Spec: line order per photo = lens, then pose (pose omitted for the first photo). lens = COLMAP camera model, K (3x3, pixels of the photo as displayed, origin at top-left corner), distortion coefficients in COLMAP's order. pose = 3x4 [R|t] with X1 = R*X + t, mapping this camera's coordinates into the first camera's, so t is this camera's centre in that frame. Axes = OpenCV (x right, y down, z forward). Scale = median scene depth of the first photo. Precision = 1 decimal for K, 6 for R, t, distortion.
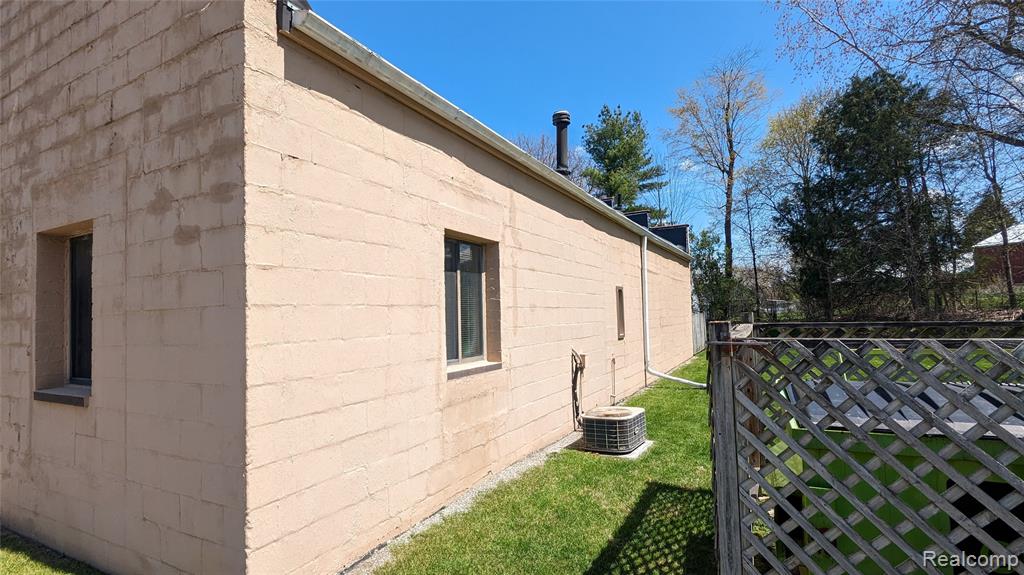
lens RADIAL K [[481.2, 0, 517.1], [0, 481.2, 288.1], [0, 0, 1]] dist [-0.004822, 0.008423]
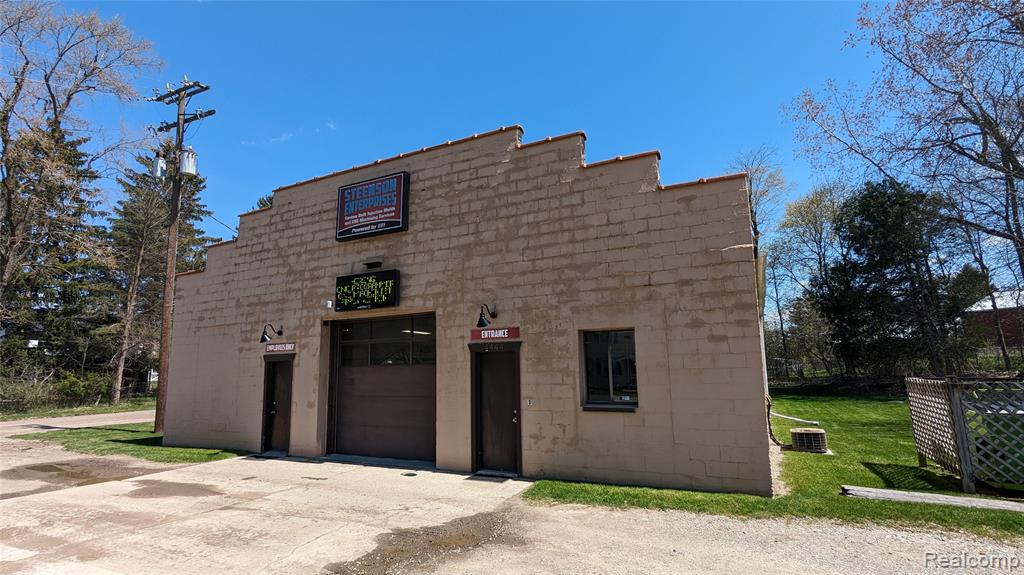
lens RADIAL K [[481.2, 0, 517.1], [0, 481.2, 288.1], [0, 0, 1]] dist [-0.004822, 0.008423]
pose [[0.999656, 0.014394, 0.021943, -0.248003], [-0.011832, 0.993558, -0.112709, -0.010687], [-0.023424, 0.112411, 0.993386, -0.204291]]
